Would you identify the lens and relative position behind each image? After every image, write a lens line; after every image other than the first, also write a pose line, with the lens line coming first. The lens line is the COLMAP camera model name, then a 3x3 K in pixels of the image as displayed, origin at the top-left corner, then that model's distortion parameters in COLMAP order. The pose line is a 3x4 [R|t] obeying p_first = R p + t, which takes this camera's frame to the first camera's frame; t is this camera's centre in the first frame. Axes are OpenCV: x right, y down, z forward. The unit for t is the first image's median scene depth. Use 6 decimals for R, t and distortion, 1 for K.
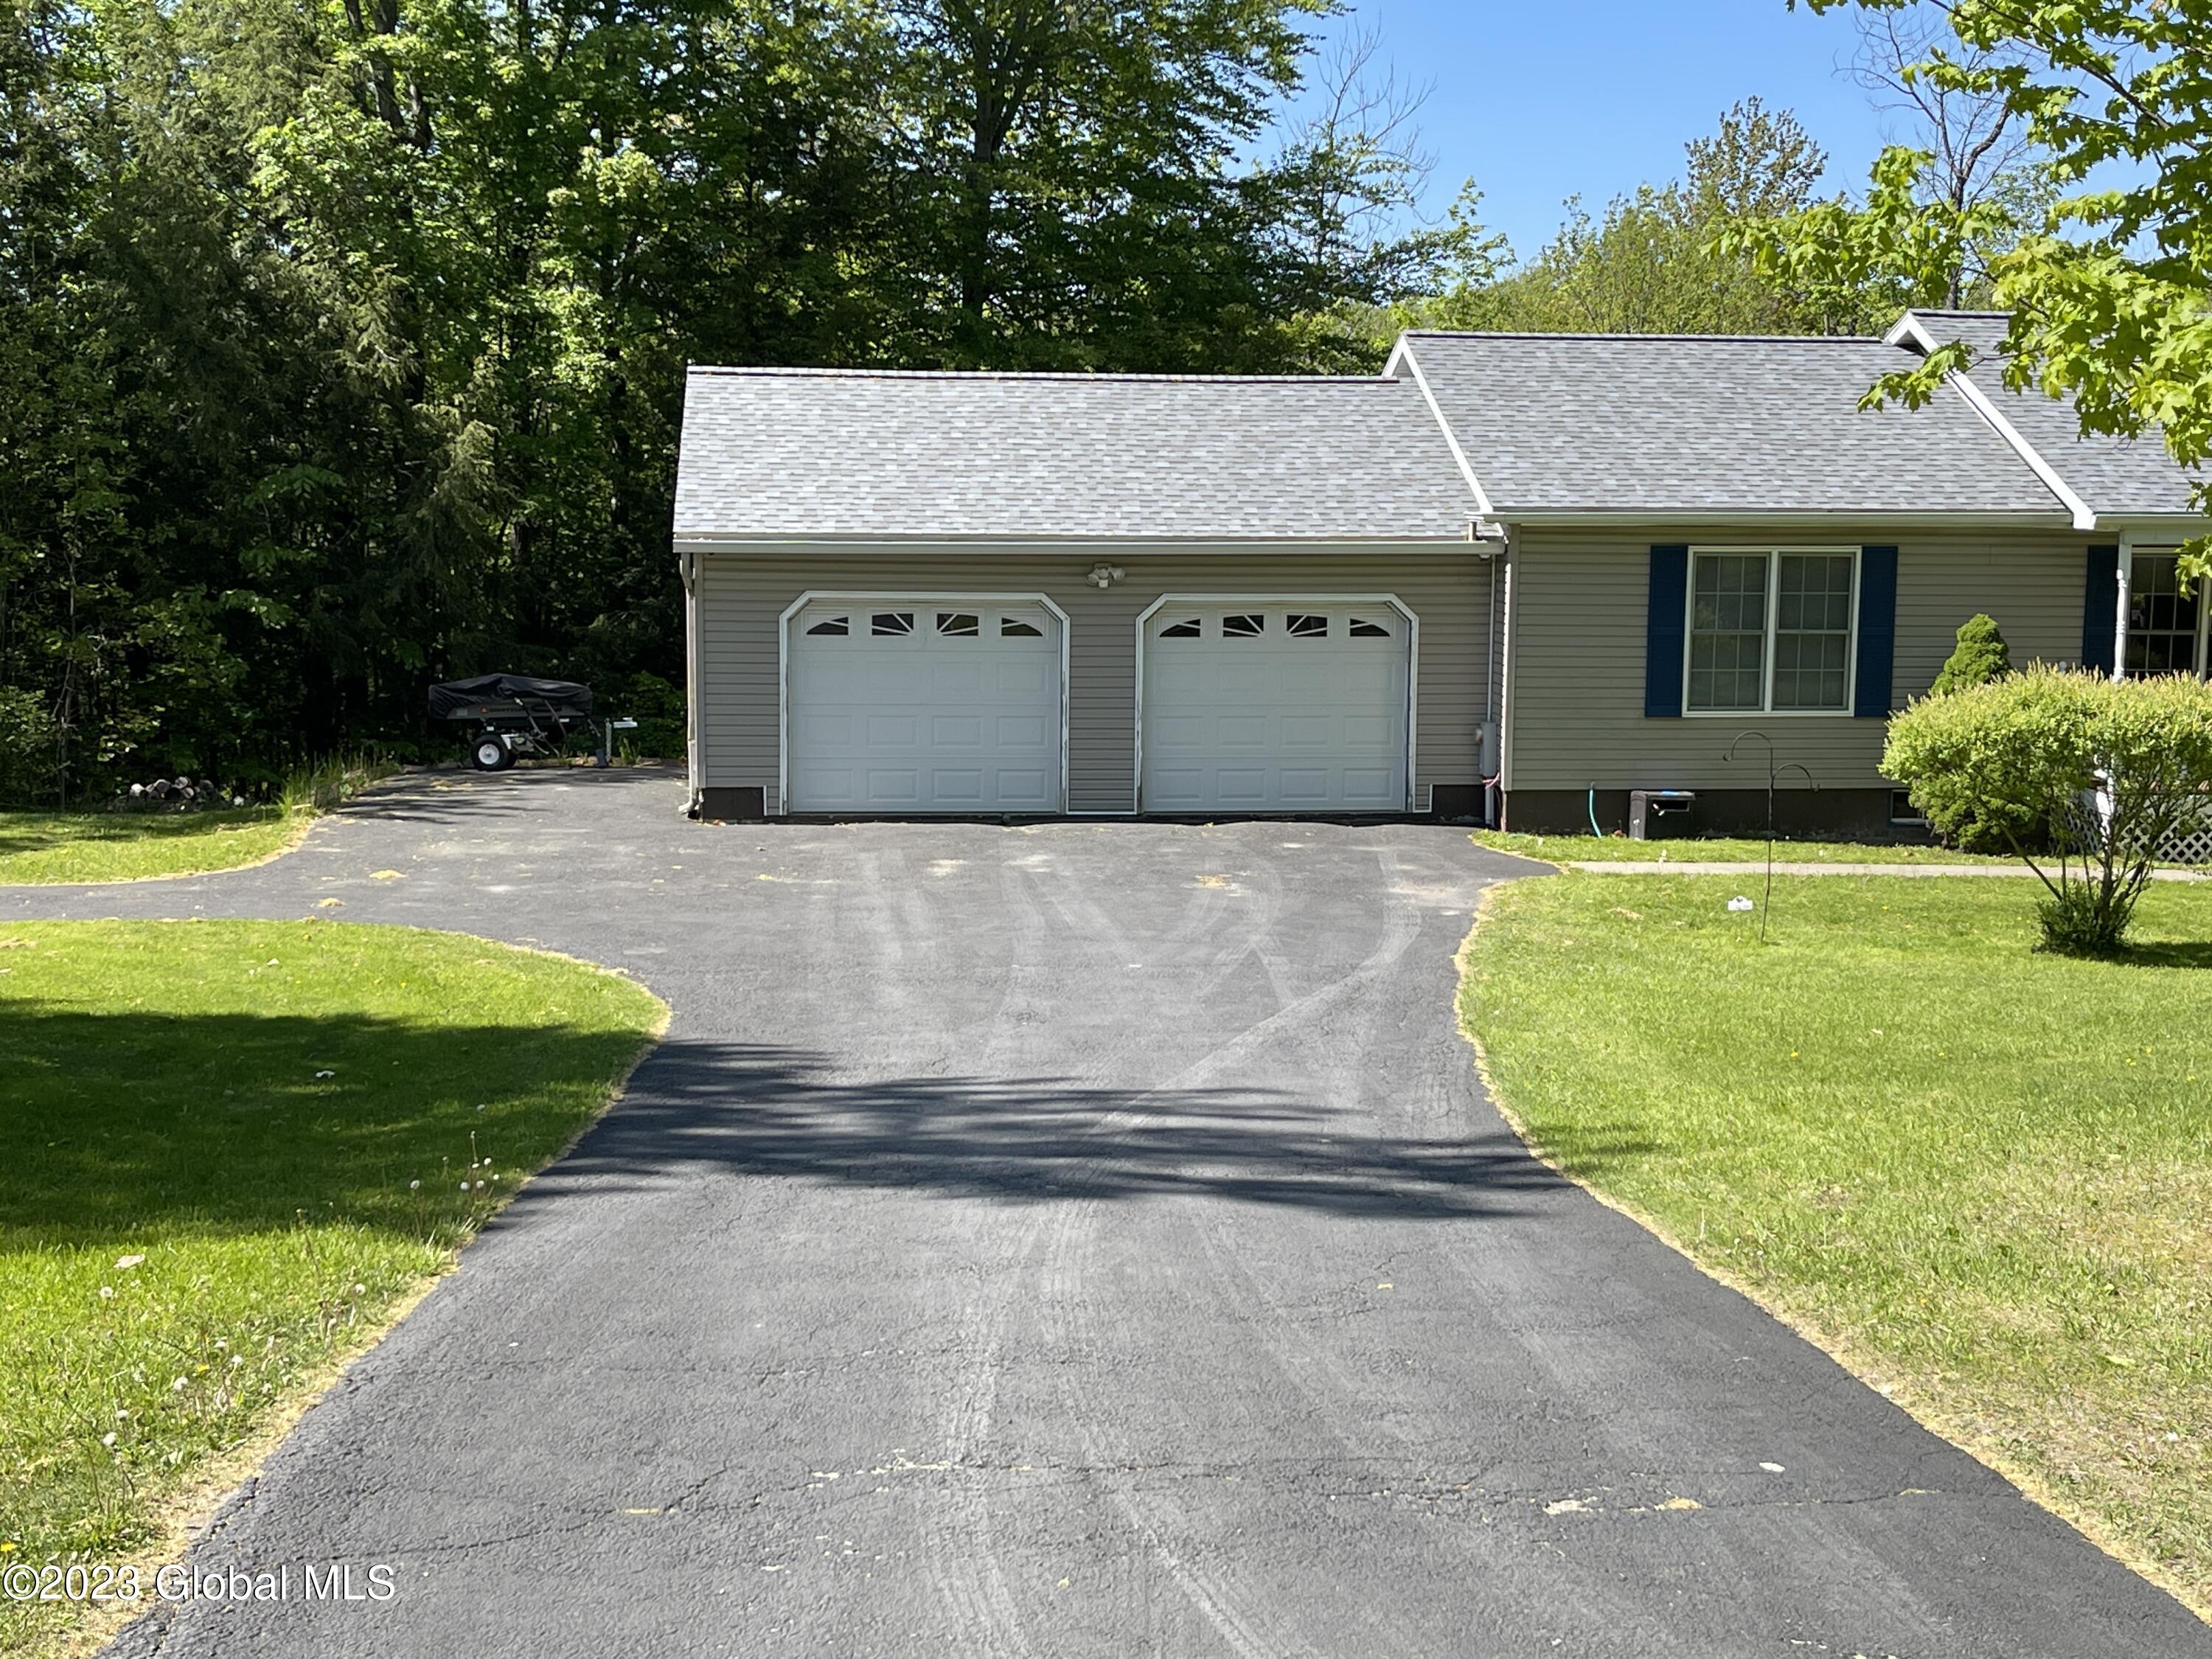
lens RADIAL K [[3018.1, 0, 1110.7], [0, 3018.1, 815.4], [0, 0, 1]] dist [0.091598, 0.000000]
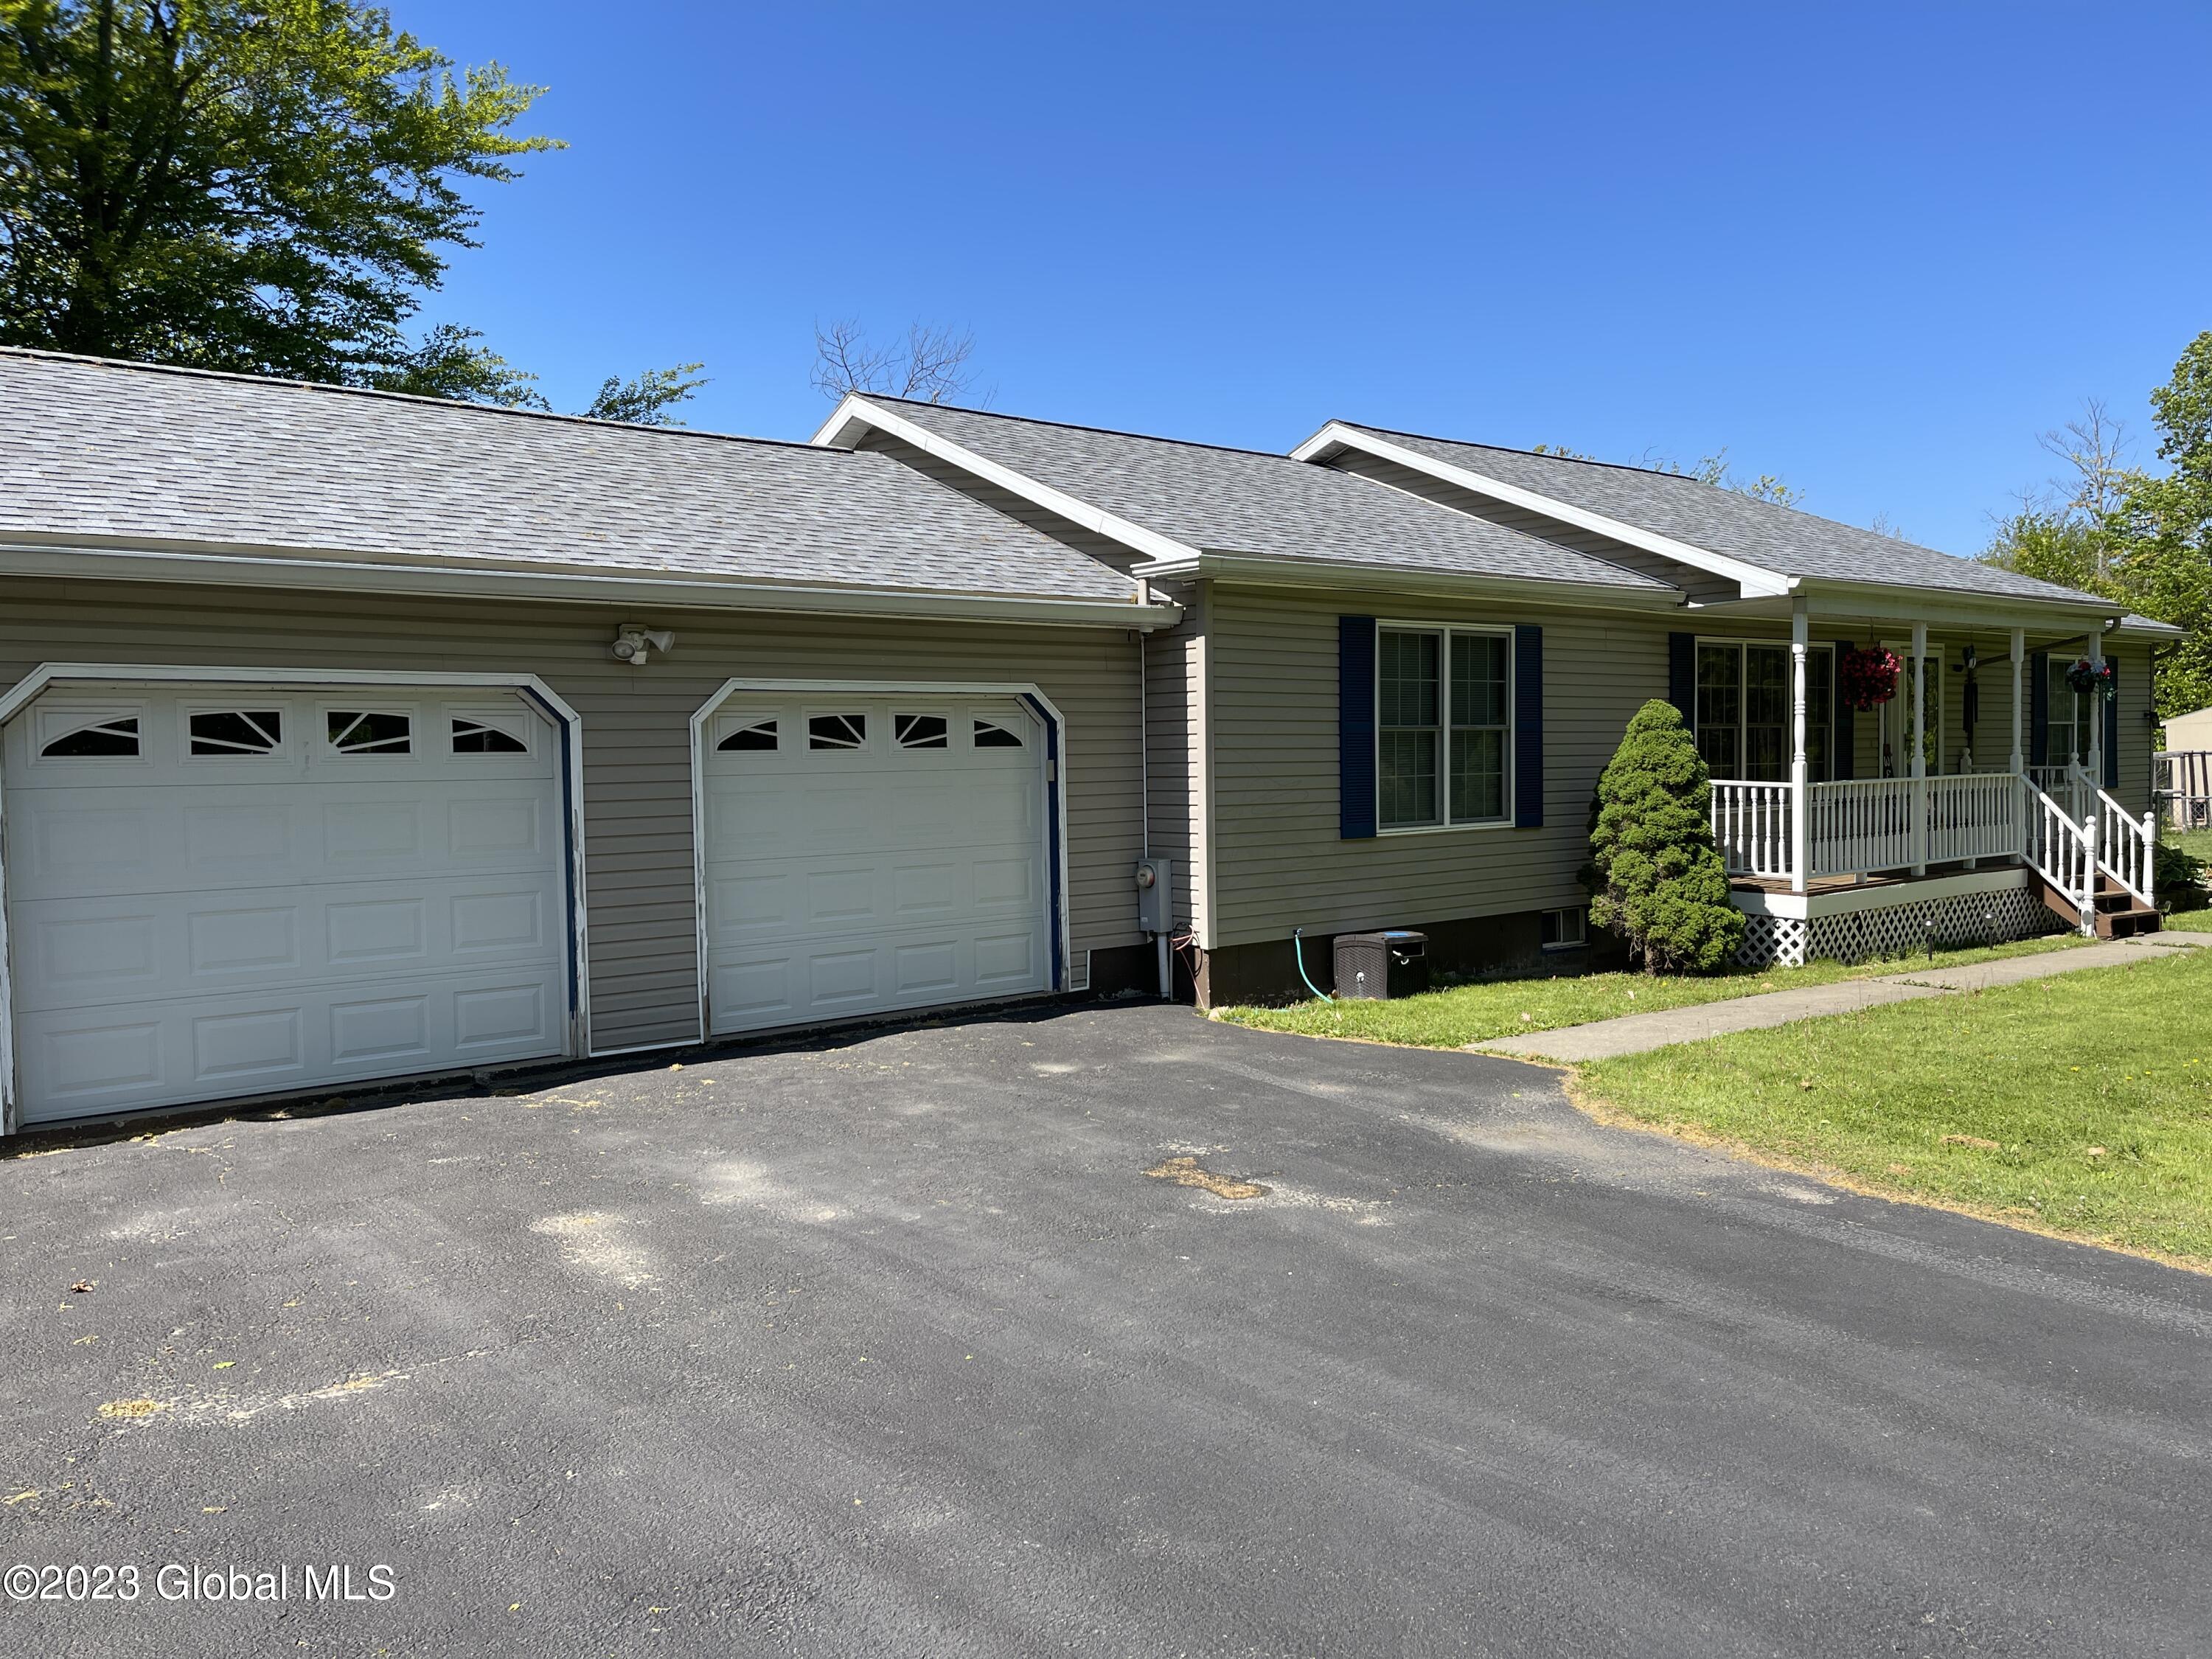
lens RADIAL K [[1665.9, 0, 1096.8], [0, 1665.9, 833.2], [0, 0, 1]] dist [0.059737, -0.065261]
pose [[0.836253, -0.047962, 0.546243, -0.107321], [0.088138, 0.994972, -0.047569, -0.019251], [-0.541215, 0.087925, 0.836275, 0.678235]]
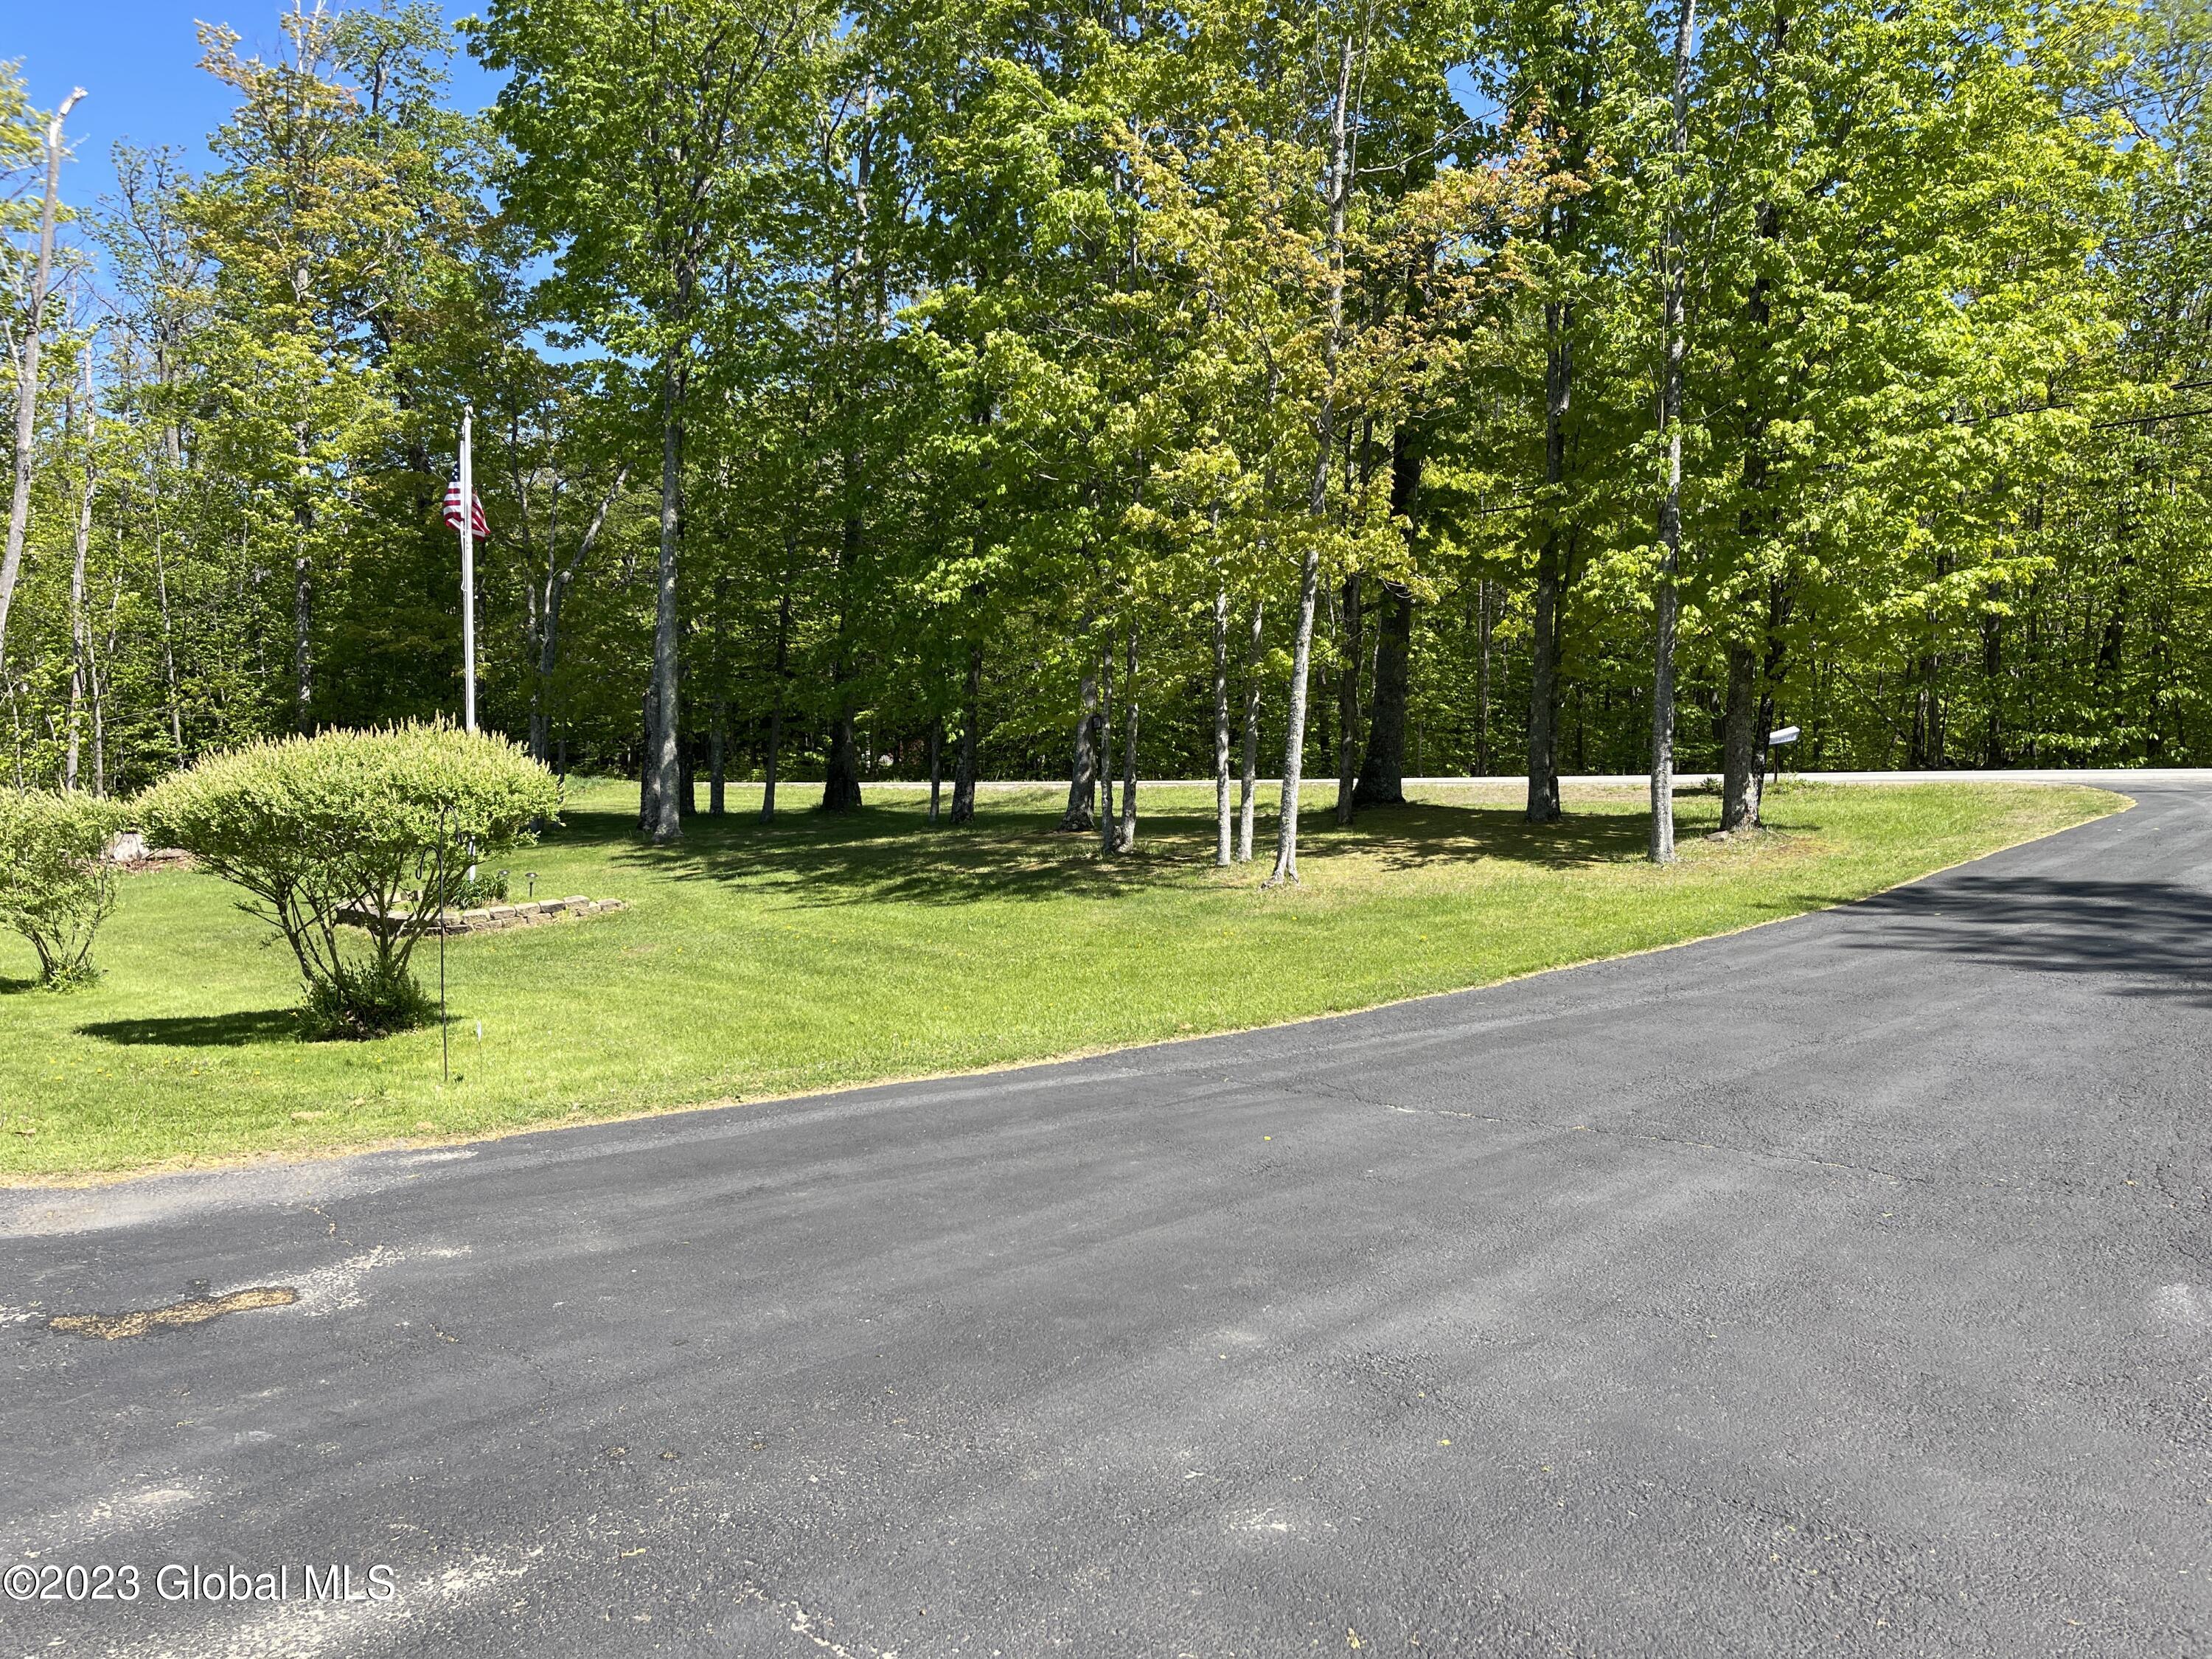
lens RADIAL K [[1665.9, 0, 1098.2], [0, 1665.9, 829.0], [0, 0, 1]] dist [0.059737, -0.065261]
pose [[-0.656267, -0.033699, 0.753775, -0.164639], [0.075137, 0.991118, 0.109727, -0.043494], [-0.750778, 0.128647, -0.647906, 0.908061]]
